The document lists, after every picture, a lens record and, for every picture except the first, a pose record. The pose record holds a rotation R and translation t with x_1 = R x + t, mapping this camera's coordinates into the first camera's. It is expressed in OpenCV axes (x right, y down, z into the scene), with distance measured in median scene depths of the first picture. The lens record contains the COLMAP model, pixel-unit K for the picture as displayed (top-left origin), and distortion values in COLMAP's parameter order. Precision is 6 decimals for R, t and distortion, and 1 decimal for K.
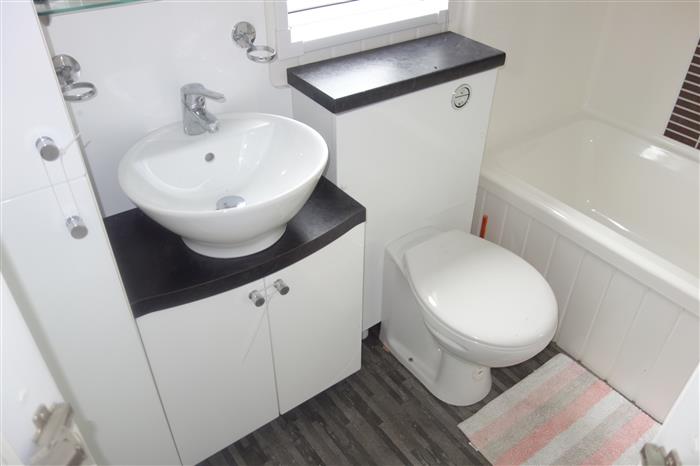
lens RADIAL K [[552.9, 0, 347.7], [0, 552.9, 226.9], [0, 0, 1]] dist [-0.007155, -0.022103]
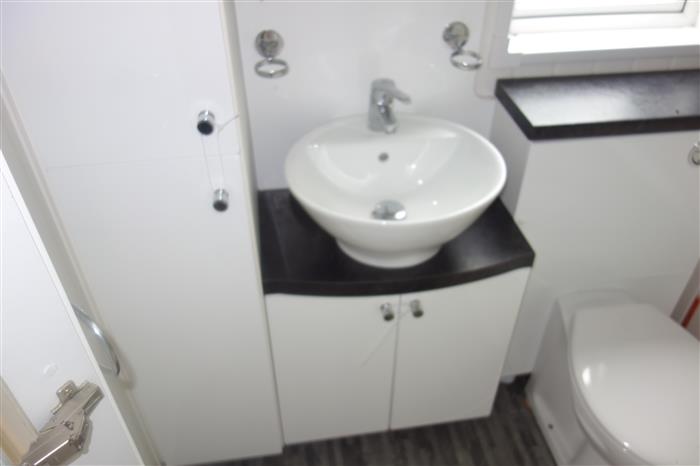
lens RADIAL K [[552.9, 0, 352.0], [0, 552.9, 235.4], [0, 0, 1]] dist [-0.007155, -0.022103]
pose [[0.892534, 0.281568, -0.352282, 0.071688], [-0.267279, 0.959437, 0.089677, -0.061266], [0.363242, 0.014117, 0.931588, 0.078352]]
